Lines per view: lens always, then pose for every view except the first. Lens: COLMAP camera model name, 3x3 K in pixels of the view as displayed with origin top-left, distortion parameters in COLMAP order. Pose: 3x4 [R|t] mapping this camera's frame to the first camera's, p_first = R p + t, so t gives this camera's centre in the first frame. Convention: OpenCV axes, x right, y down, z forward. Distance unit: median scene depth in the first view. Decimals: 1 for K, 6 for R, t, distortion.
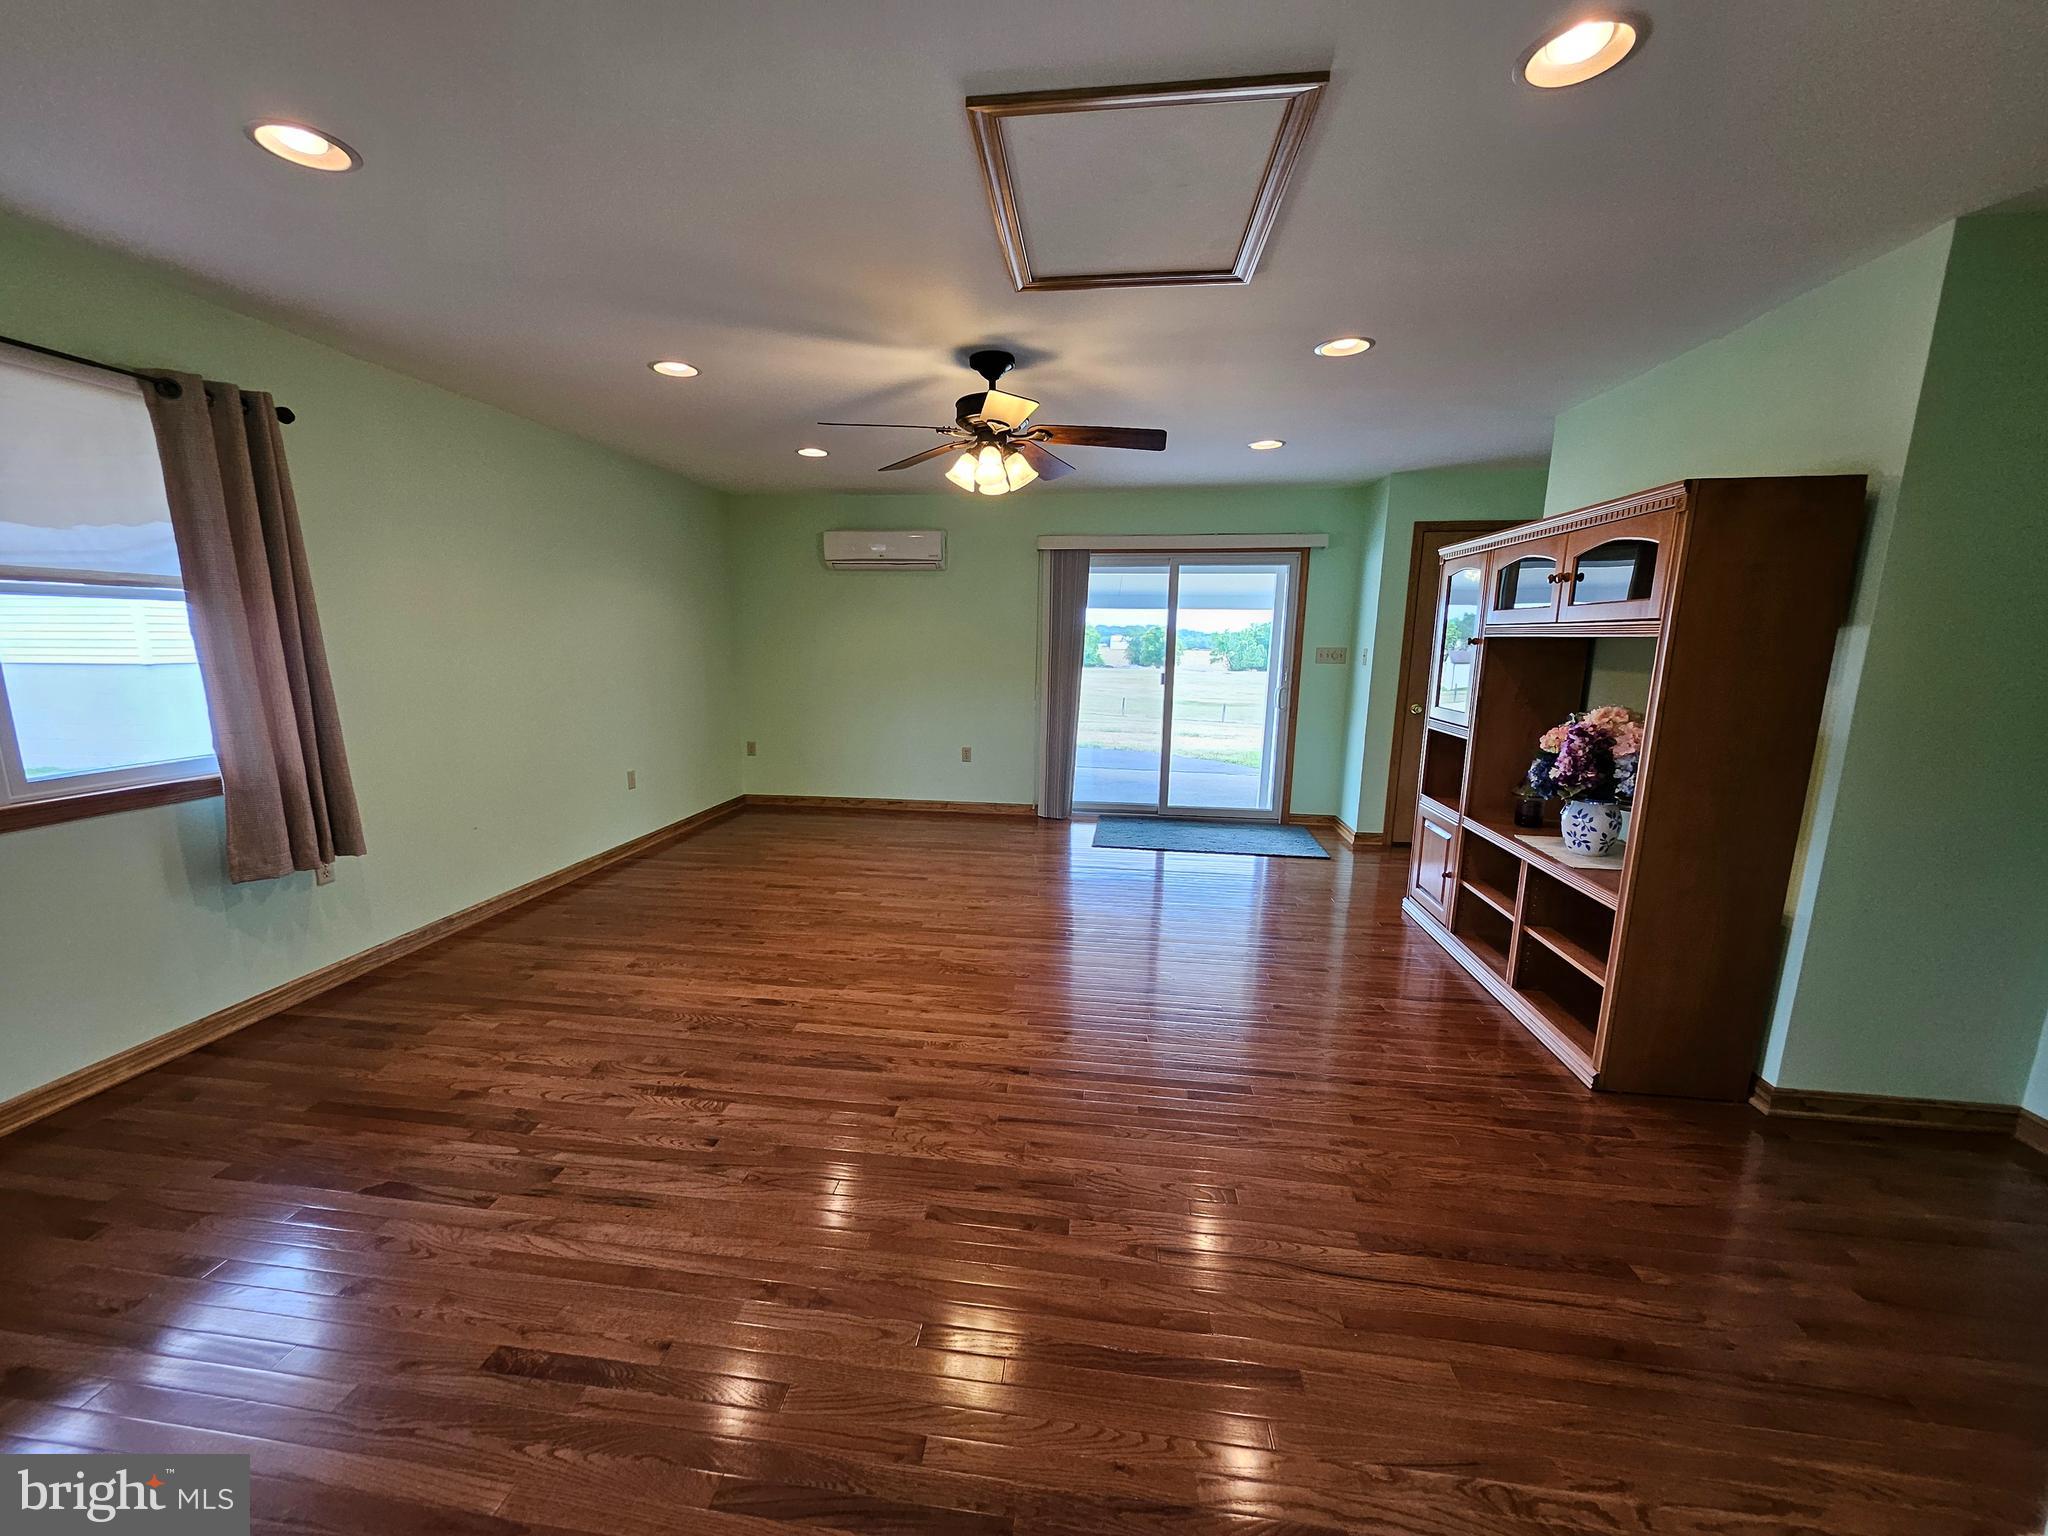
lens RADIAL K [[803.4, 0, 1000.4], [0, 803.4, 793.8], [0, 0, 1]] dist [0.001278, -0.000155]
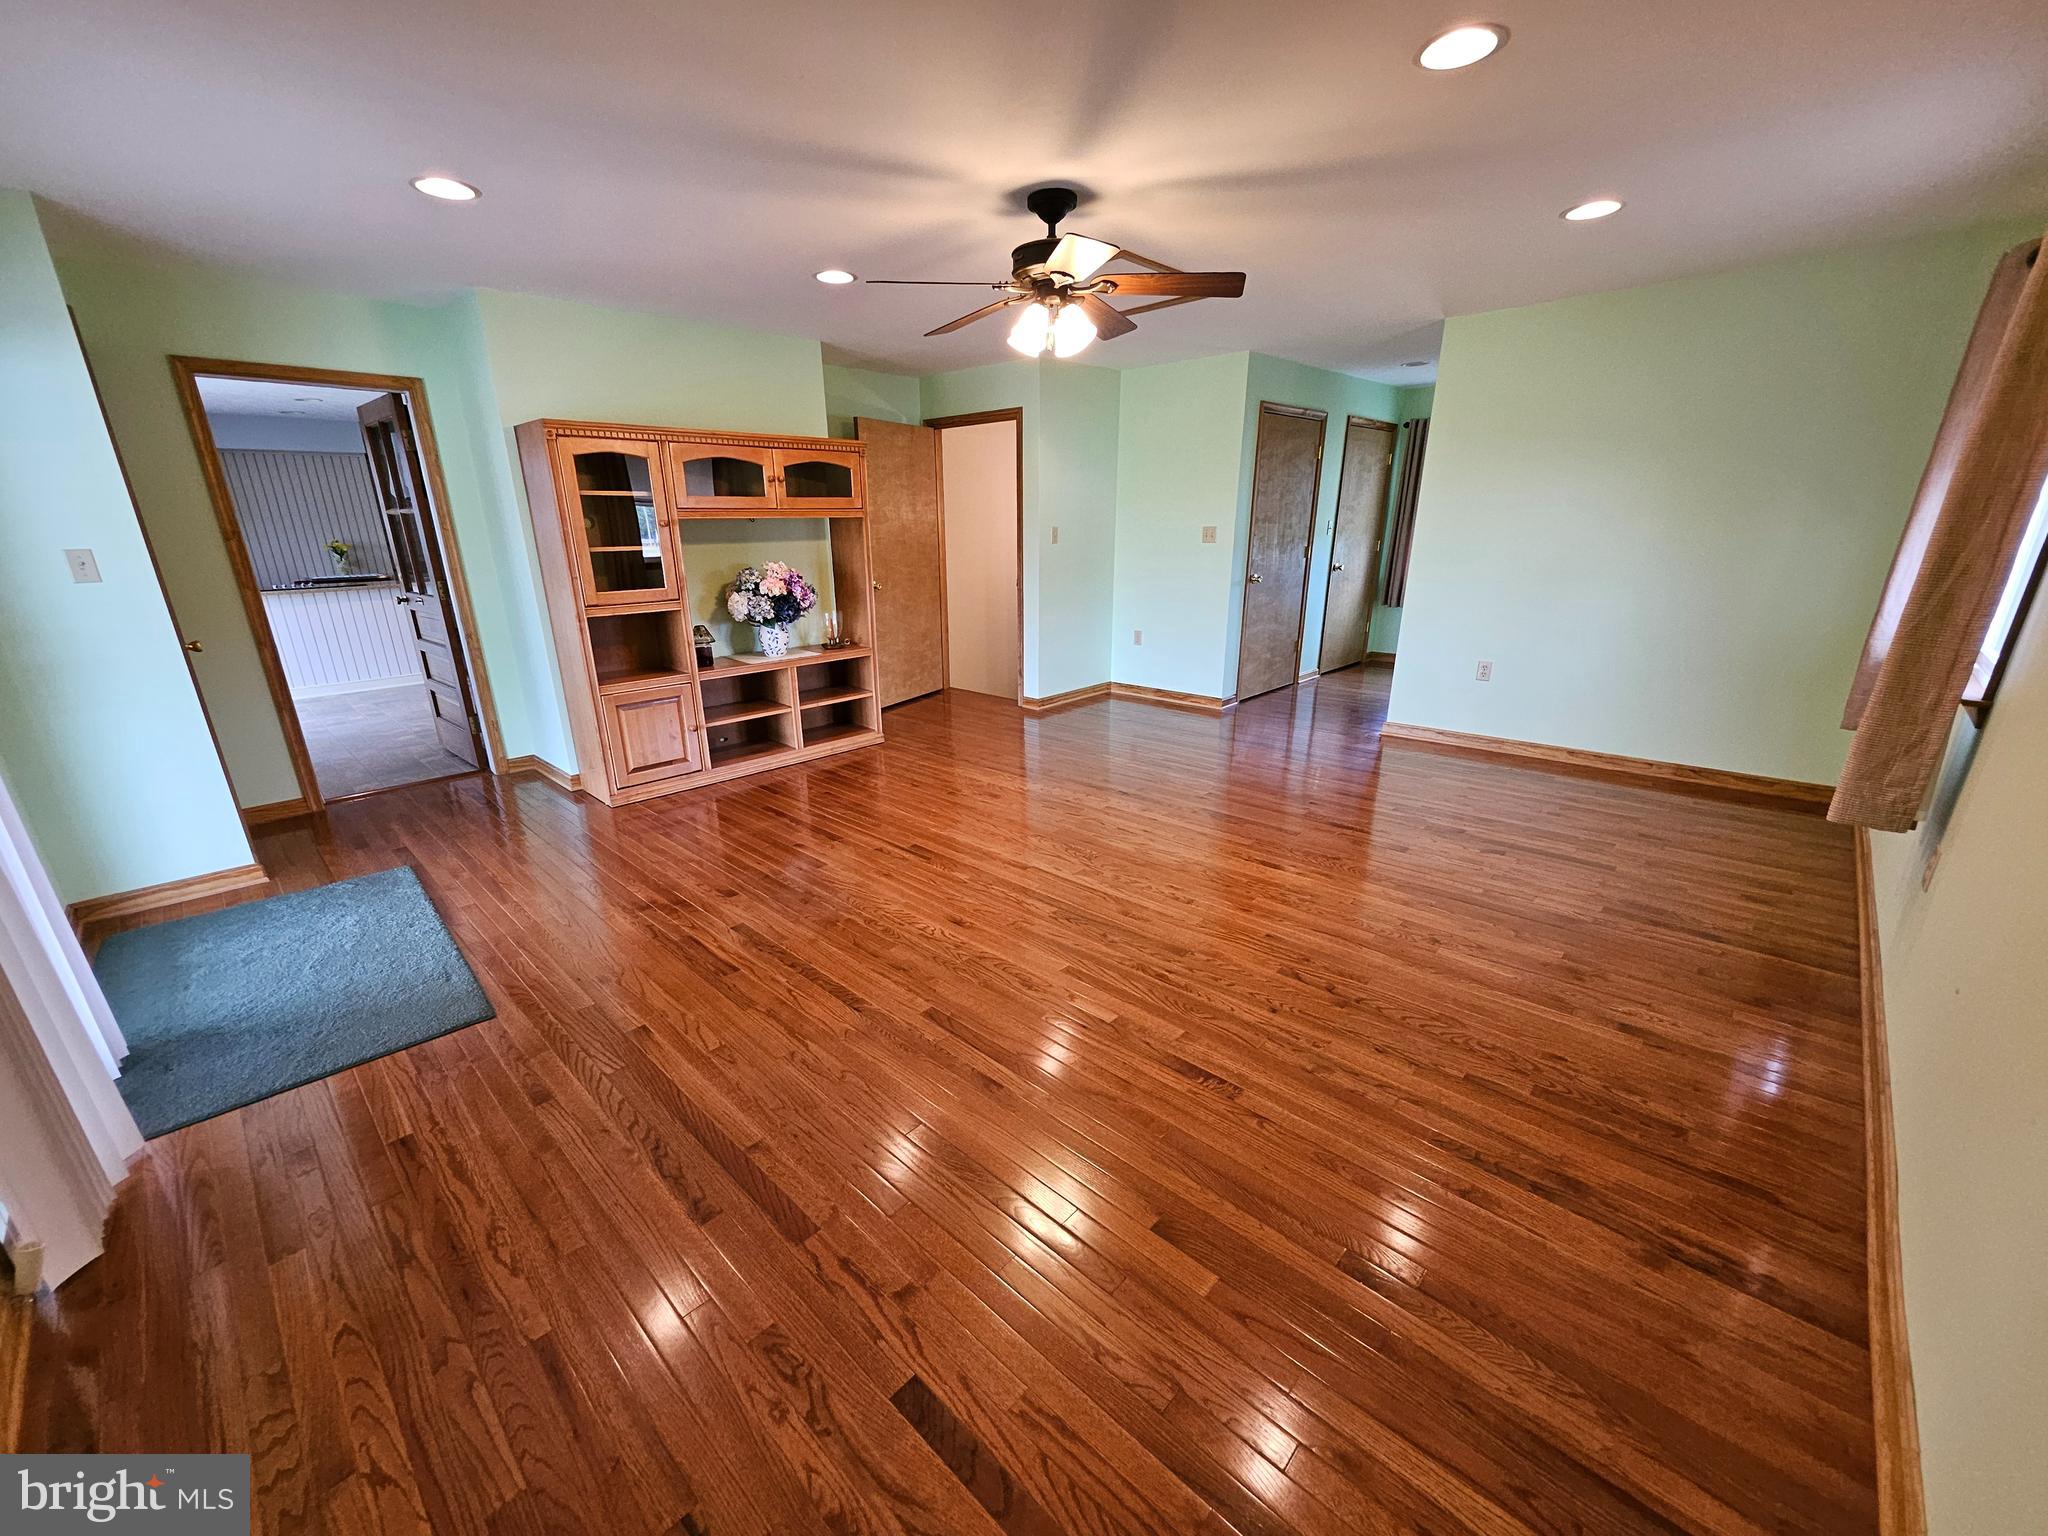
lens RADIAL K [[803.4, 0, 1000.4], [0, 803.4, 793.8], [0, 0, 1]] dist [0.001278, -0.000155]
pose [[-0.801176, -0.191291, 0.567032, -0.585360], [0.121405, 0.875875, 0.467016, -0.368762], [-0.585985, 0.443002, -0.678506, 1.885176]]
